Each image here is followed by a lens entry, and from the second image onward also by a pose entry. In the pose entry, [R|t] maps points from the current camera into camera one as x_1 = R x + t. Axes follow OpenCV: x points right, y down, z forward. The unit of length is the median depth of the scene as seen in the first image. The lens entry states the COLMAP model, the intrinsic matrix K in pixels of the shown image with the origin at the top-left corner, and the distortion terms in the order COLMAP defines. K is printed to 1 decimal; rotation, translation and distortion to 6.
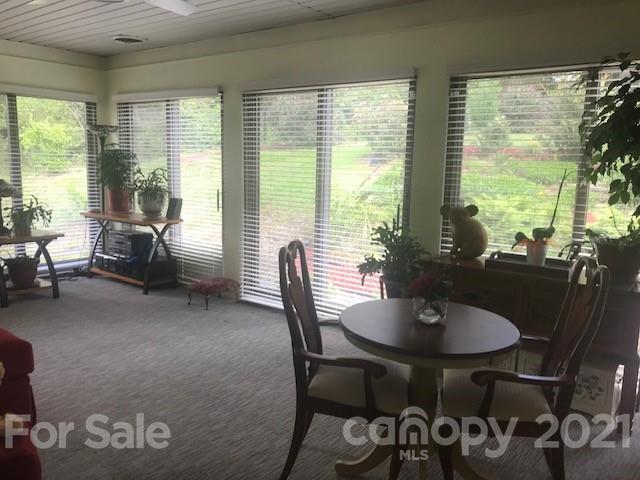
lens RADIAL K [[525.0, 0, 318.4], [0, 525.0, 238.8], [0, 0, 1]] dist [0.016682, -0.015159]
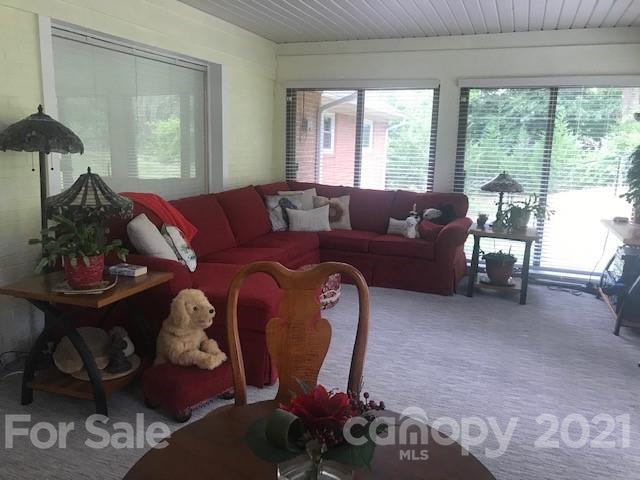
lens RADIAL K [[525.0, 0, 318.1], [0, 525.0, 240.2], [0, 0, 1]] dist [0.016682, -0.015159]
pose [[0.267591, 0.160061, -0.950145, 0.341555], [-0.164134, 0.979265, 0.118741, -0.062475], [0.949450, 0.124177, 0.288315, 0.476214]]
